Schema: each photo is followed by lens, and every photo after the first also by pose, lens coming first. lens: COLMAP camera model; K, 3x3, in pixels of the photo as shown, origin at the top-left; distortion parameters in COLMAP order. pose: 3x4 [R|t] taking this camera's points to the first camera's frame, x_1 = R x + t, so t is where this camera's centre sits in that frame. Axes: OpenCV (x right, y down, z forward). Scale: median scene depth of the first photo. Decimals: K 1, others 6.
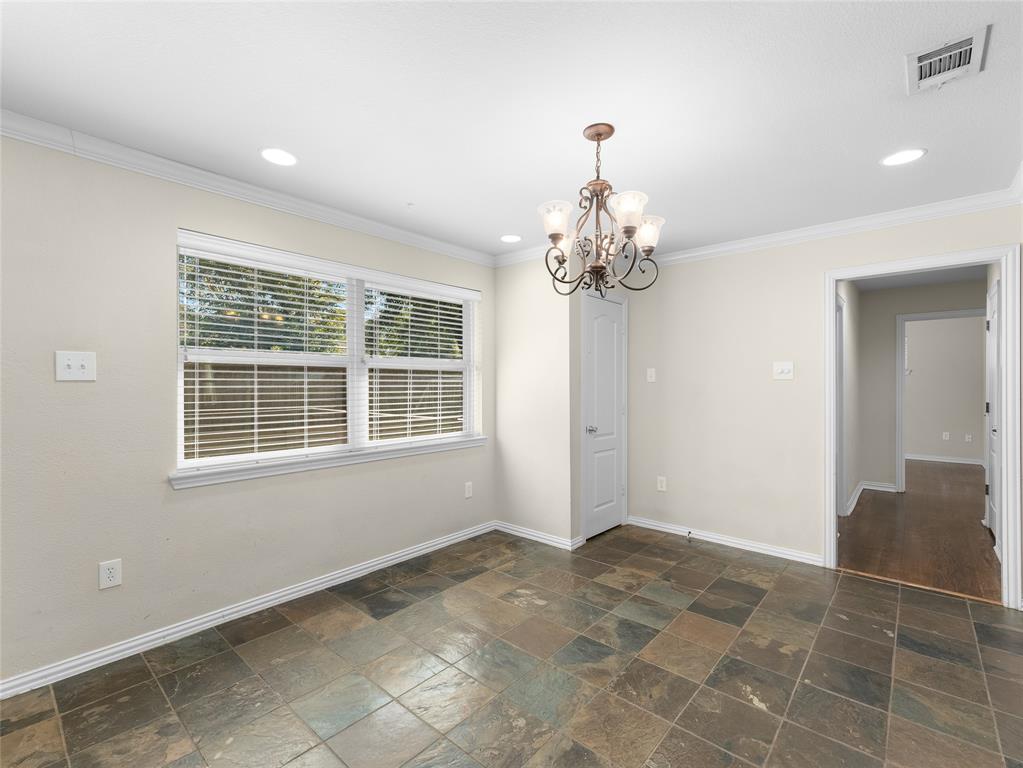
lens RADIAL K [[465.4, 0, 513.6], [0, 465.4, 383.2], [0, 0, 1]] dist [-0.002078, -0.000323]
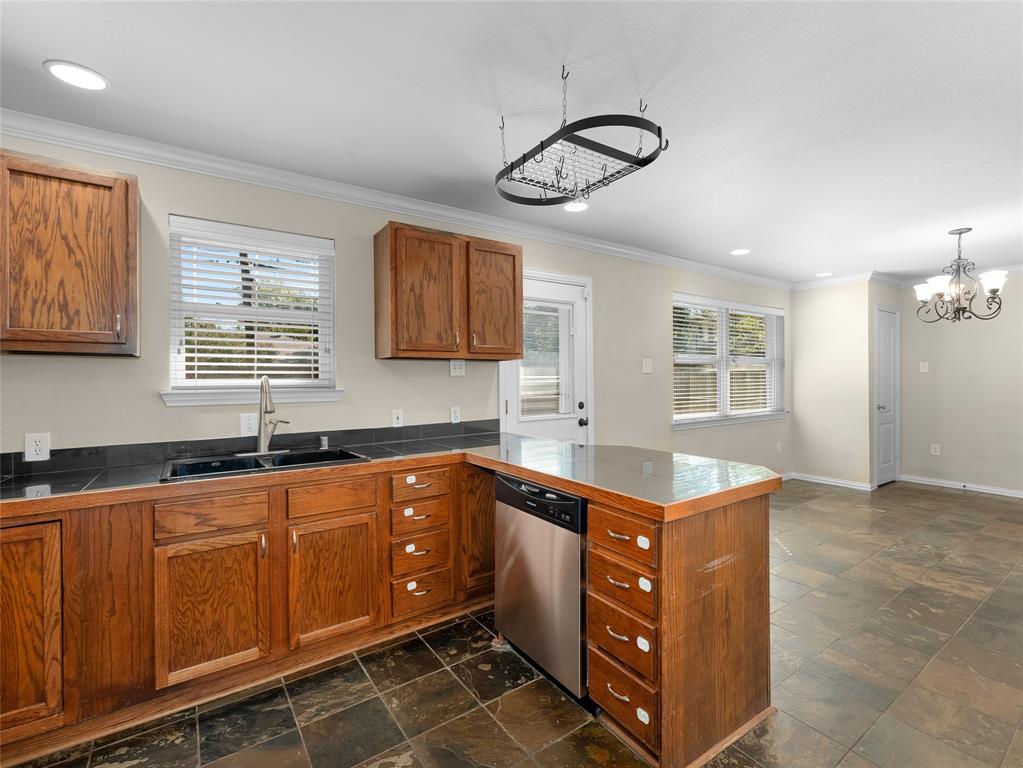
lens RADIAL K [[465.4, 0, 512.7], [0, 465.4, 379.9], [0, 0, 1]] dist [-0.002078, -0.000323]
pose [[0.968406, -0.001944, -0.249371, -0.553693], [0.004398, 0.999947, 0.009283, 0.001226], [0.249340, -0.010086, 0.968364, -0.615856]]
